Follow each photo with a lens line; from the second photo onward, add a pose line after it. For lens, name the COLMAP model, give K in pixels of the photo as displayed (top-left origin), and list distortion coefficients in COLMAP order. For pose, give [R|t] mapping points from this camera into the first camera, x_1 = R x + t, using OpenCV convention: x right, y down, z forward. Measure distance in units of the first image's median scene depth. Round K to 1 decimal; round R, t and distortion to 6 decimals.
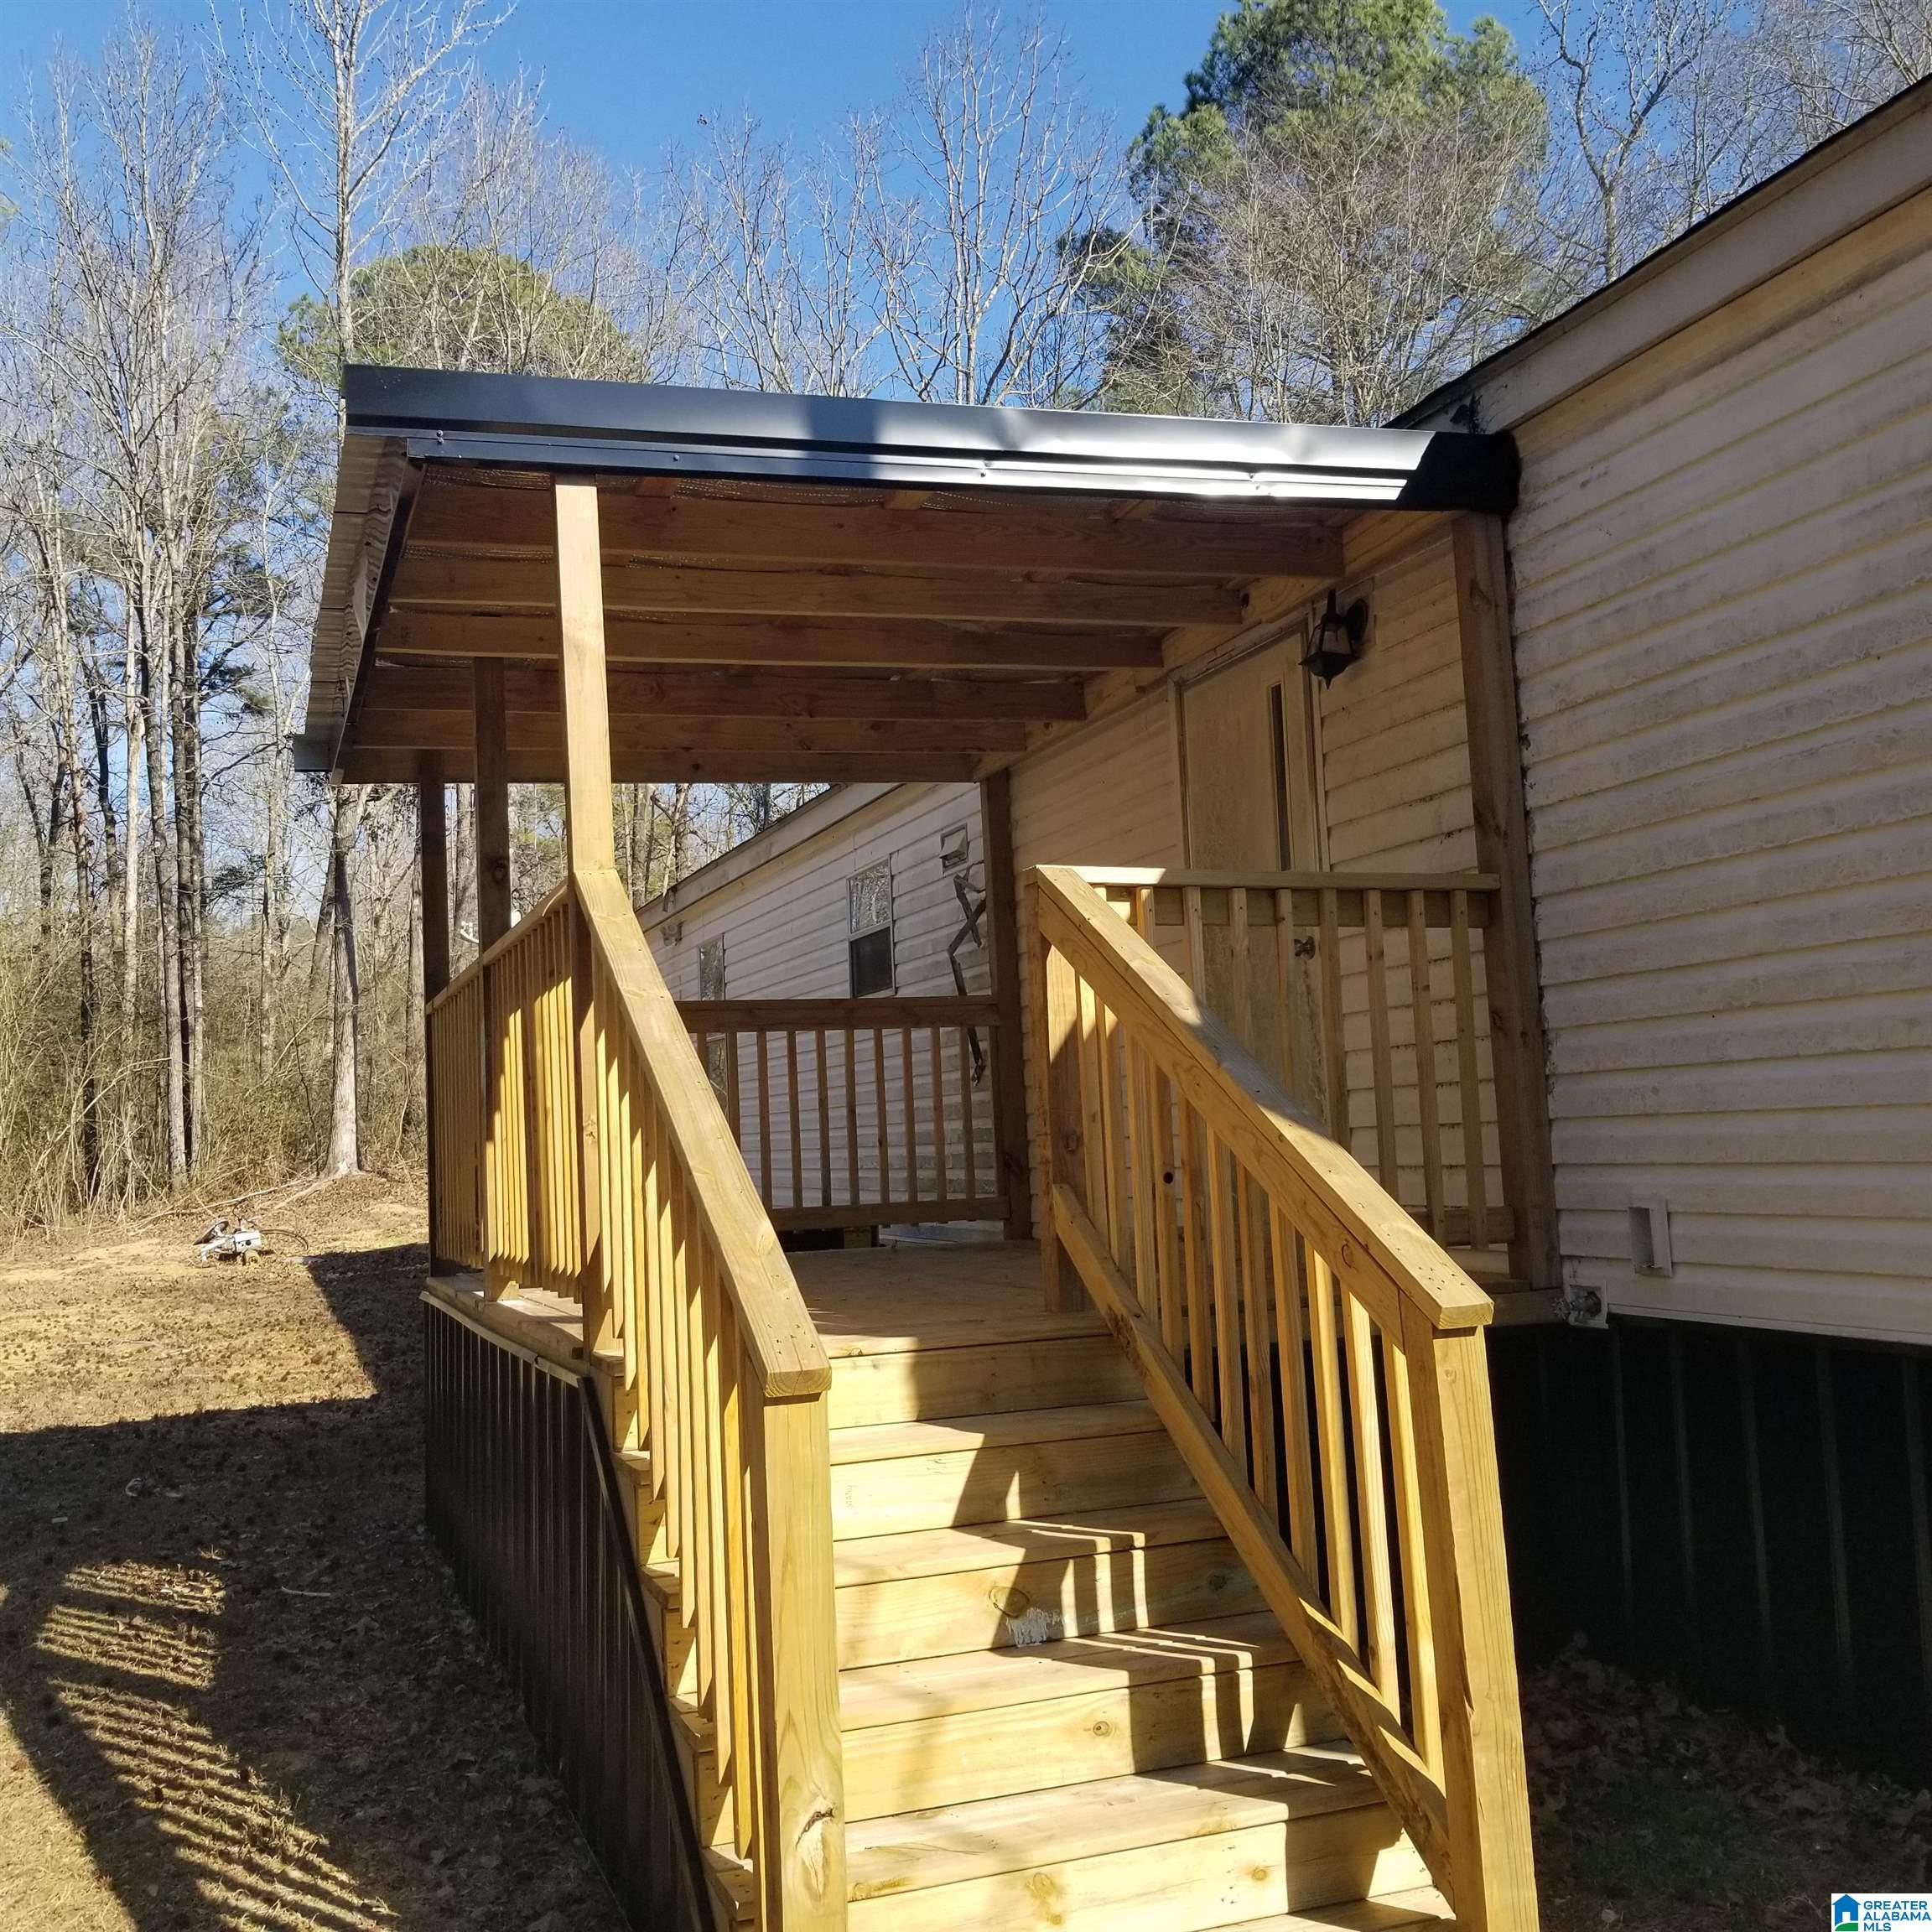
lens RADIAL K [[1958.0, 0, 964.3], [0, 1958.0, 923.1], [0, 0, 1]] dist [0.102671, -0.174132]
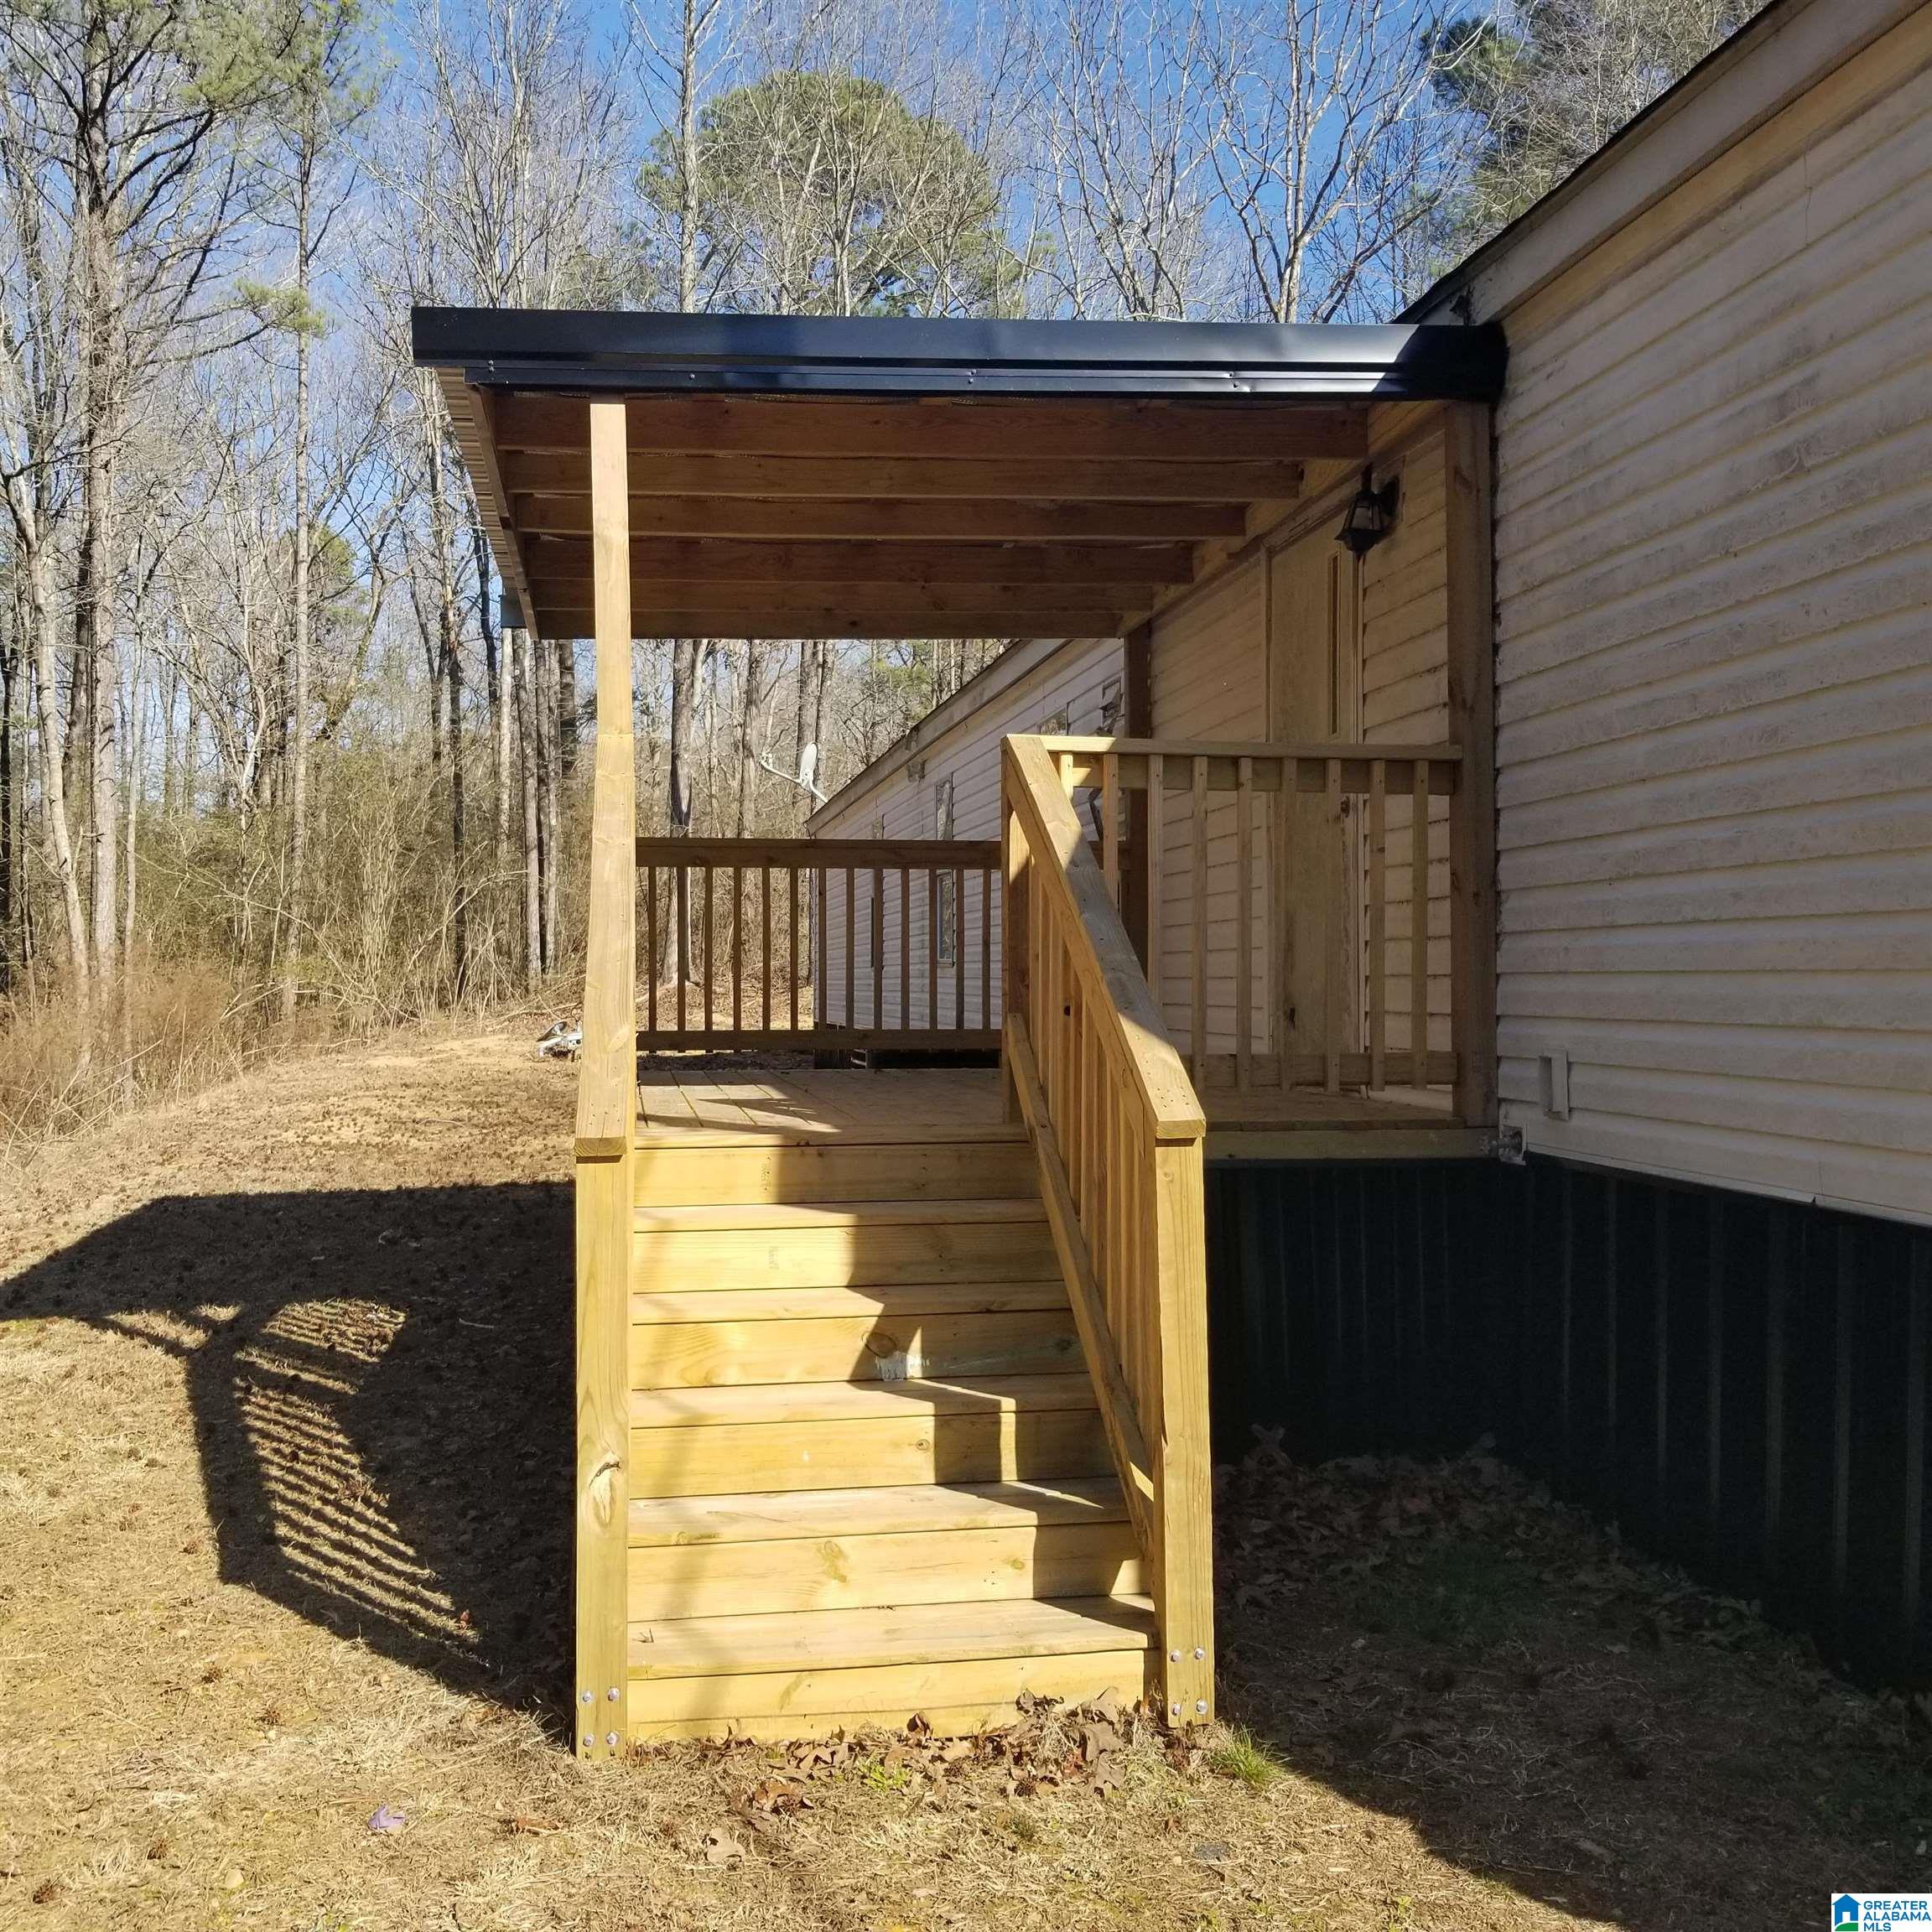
lens RADIAL K [[2009.5, 0, 967.4], [0, 2009.5, 913.6], [0, 0, 1]] dist [0.120187, -0.255085]
pose [[0.979677, 0.034584, -0.197578, 0.228250], [-0.018409, 0.996369, 0.083127, -0.020363], [0.199735, -0.077800, 0.976756, -0.137885]]
